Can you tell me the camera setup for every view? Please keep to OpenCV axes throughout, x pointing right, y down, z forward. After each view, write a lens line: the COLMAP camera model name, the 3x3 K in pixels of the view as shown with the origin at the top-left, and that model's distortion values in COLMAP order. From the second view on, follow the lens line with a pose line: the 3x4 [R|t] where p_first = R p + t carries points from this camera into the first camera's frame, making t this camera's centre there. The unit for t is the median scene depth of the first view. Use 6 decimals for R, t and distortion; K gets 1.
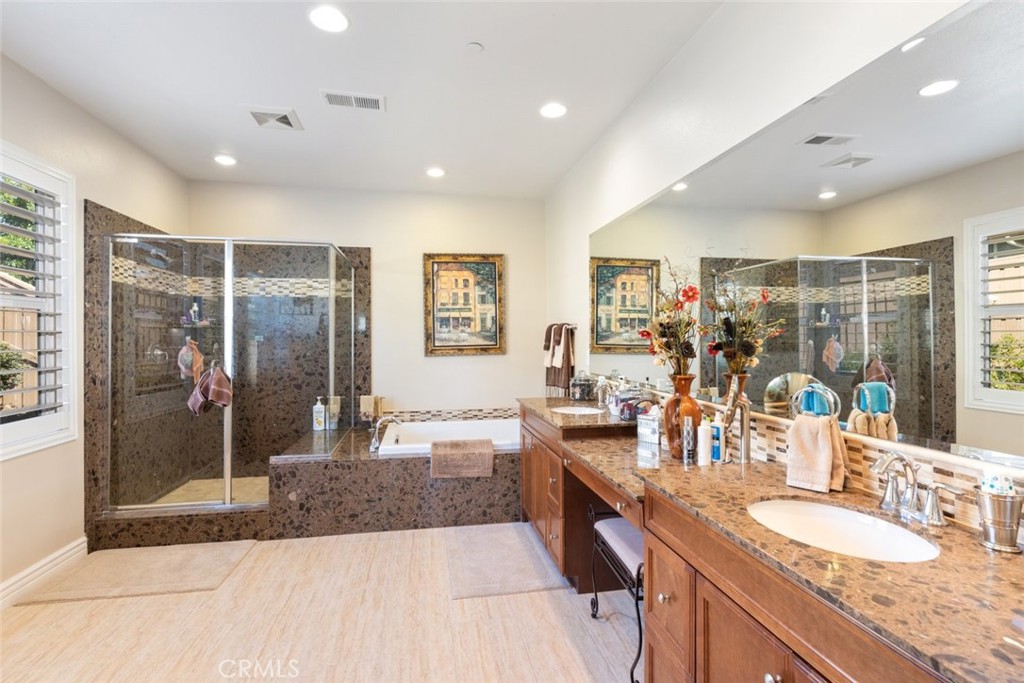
lens RADIAL K [[445.5, 0, 518.5], [0, 445.5, 343.0], [0, 0, 1]] dist [-0.000281, -0.000298]
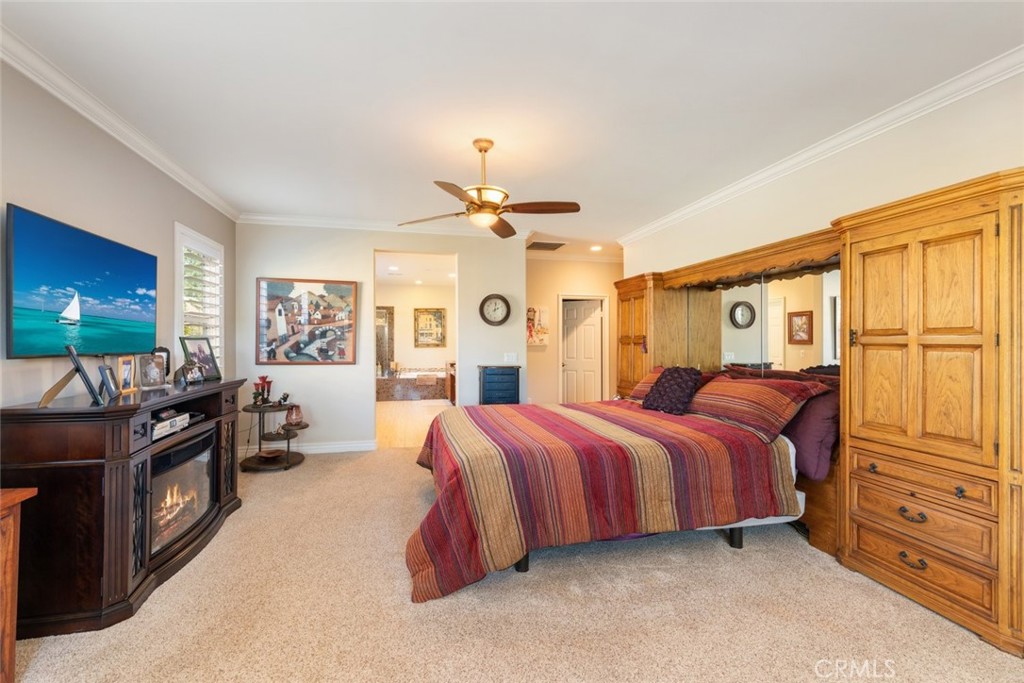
lens RADIAL K [[445.5, 0, 518.5], [0, 445.5, 343.0], [0, 0, 1]] dist [-0.000281, -0.000298]
pose [[0.999372, 0.005125, 0.035053, 0.364989], [-0.005083, 0.999986, -0.001287, 0.002946], [-0.035059, 0.001108, 0.999385, -1.926548]]
